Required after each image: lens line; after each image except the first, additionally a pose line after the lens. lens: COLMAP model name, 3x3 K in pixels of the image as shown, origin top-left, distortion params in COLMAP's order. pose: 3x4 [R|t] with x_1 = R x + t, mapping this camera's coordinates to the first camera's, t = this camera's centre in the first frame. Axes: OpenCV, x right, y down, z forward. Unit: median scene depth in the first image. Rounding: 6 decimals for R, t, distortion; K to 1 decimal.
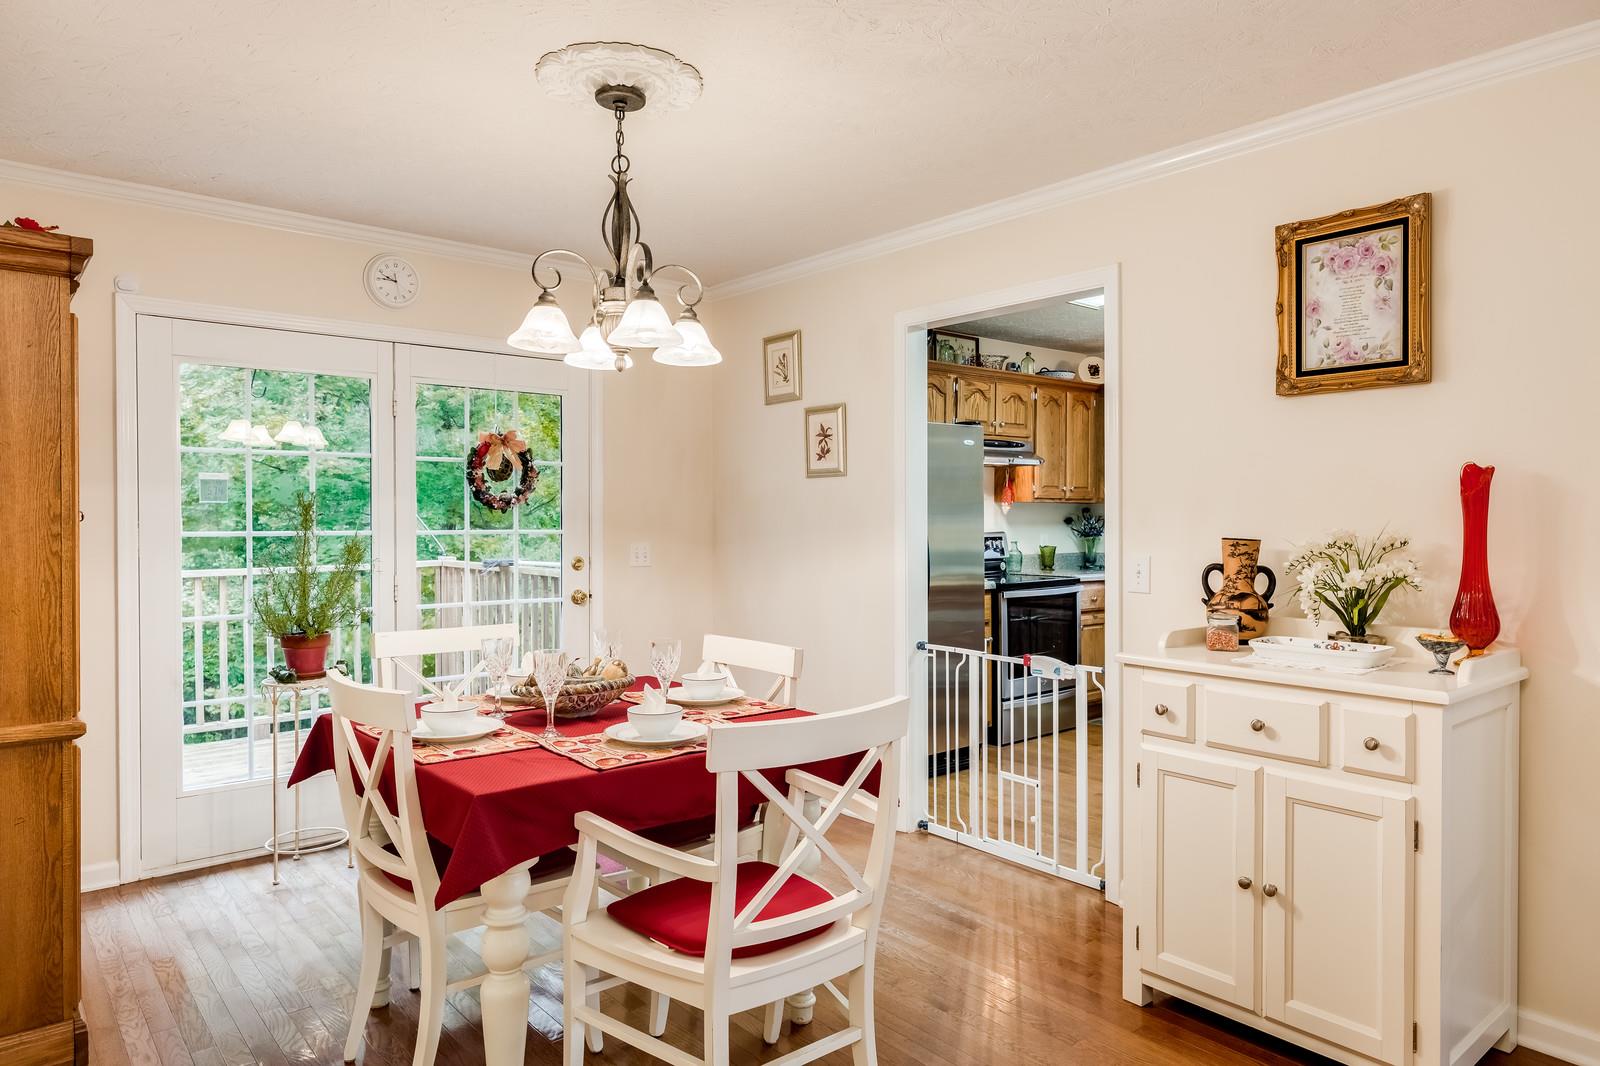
lens RADIAL K [[996.7, 0, 800.0], [0, 996.7, 533.0], [0, 0, 1]] dist [-0.000414, 0.000326]
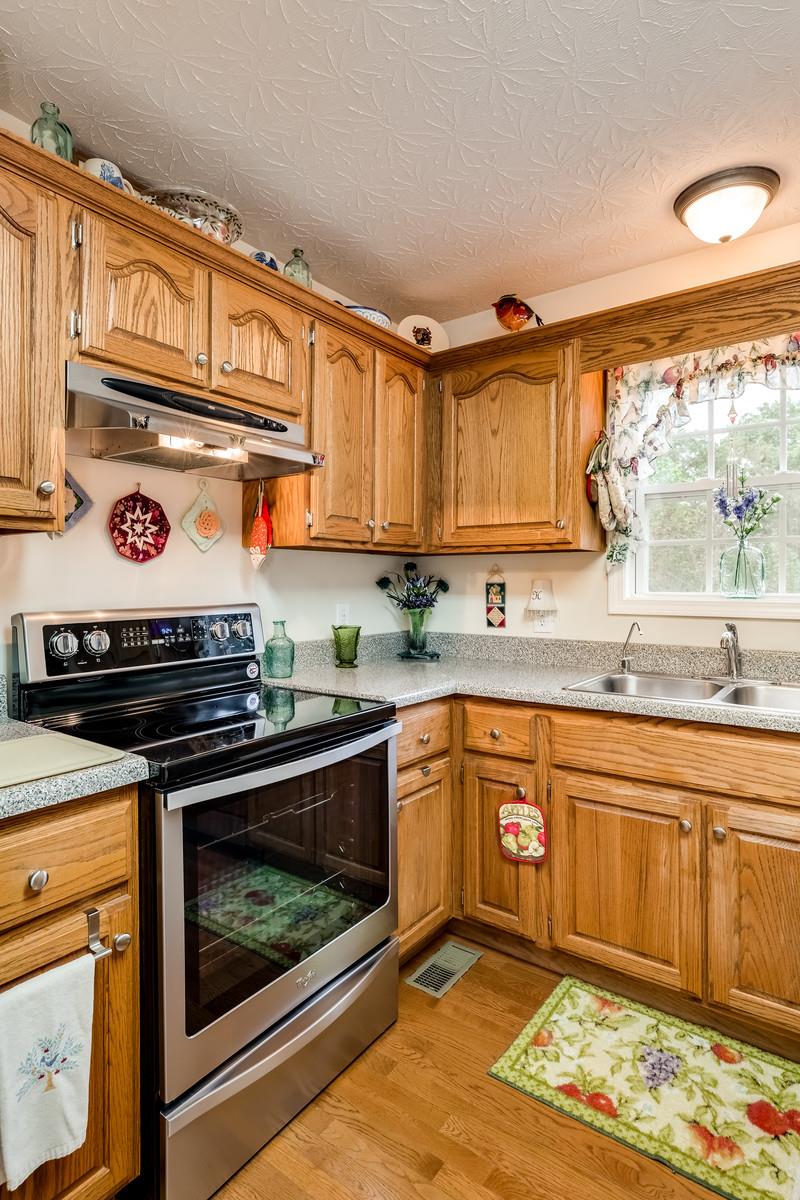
lens RADIAL K [[630.4, 0, 385.5], [0, 630.4, 583.4], [0, 0, 1]] dist [-0.004722, -0.000008]
pose [[0.973291, 0.002950, 0.229555, 0.194785], [-0.000204, 0.999928, -0.011982, -0.007748], [-0.229574, 0.011615, 0.973222, 0.665131]]
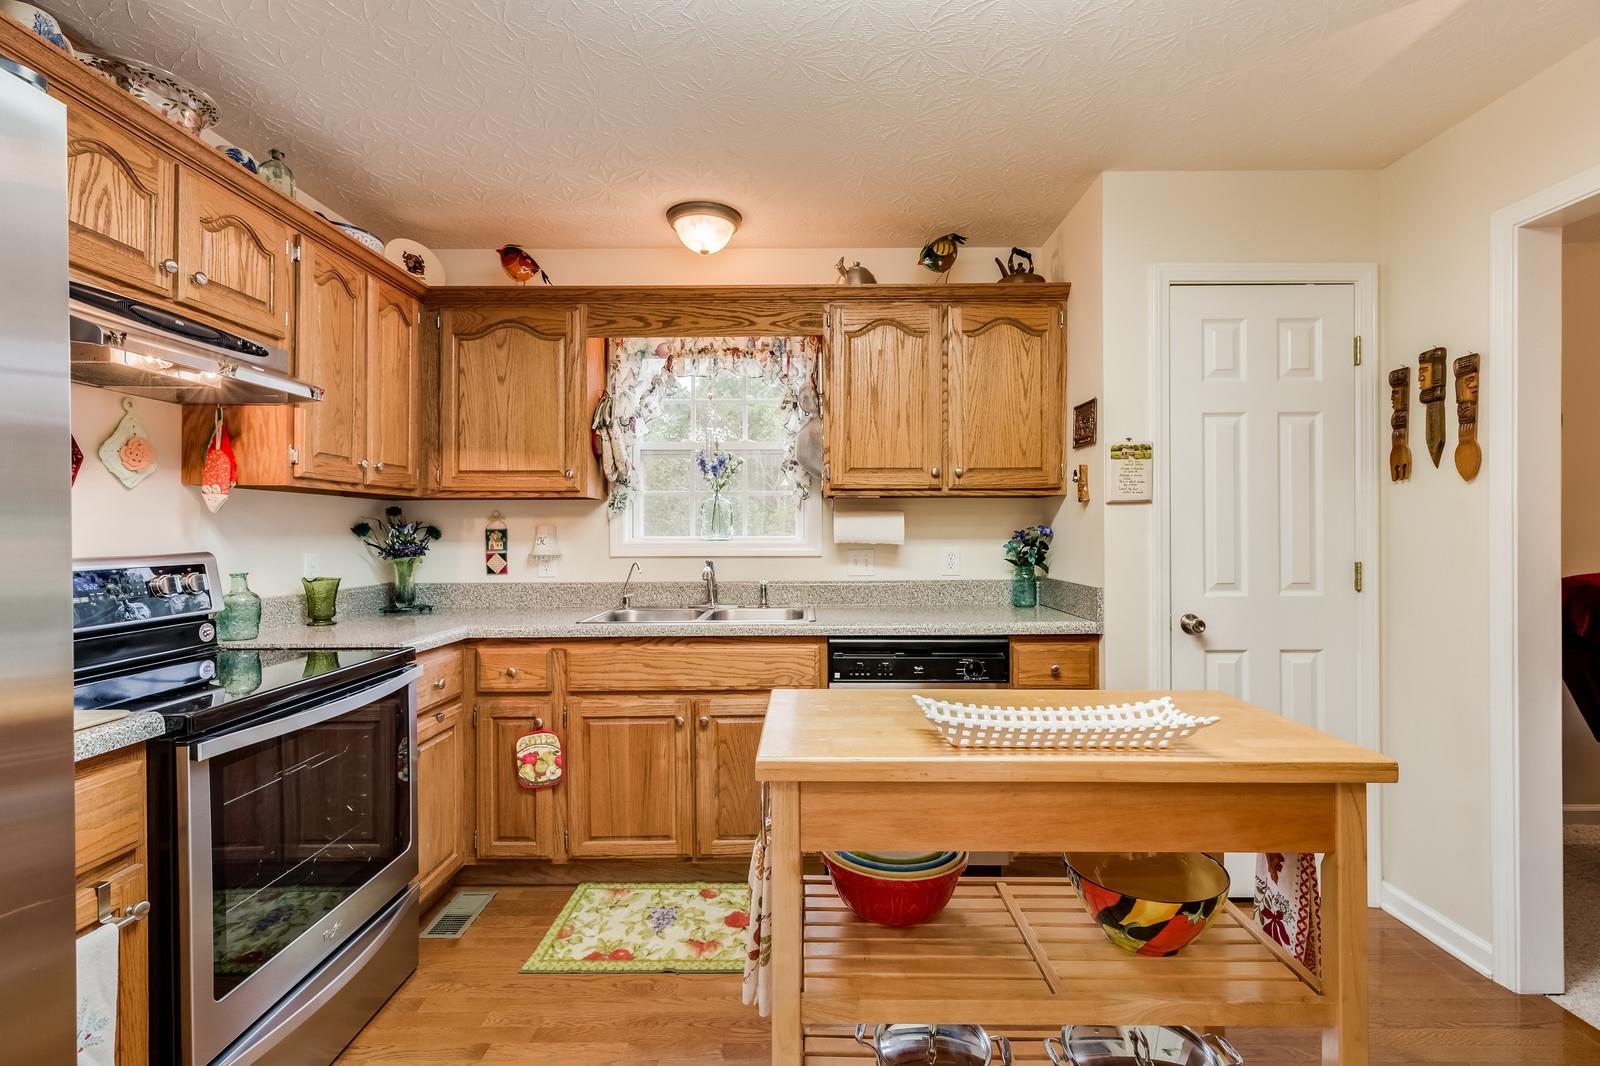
lens RADIAL K [[719.8, 0, 802.7], [0, 719.8, 529.8], [0, 0, 1]] dist [0.002162, 0.000619]
pose [[0.643090, 0.002778, 0.765786, 0.130168], [0.013148, 0.999806, -0.014669, -0.003079], [-0.765678, 0.019502, 0.642929, 0.600280]]
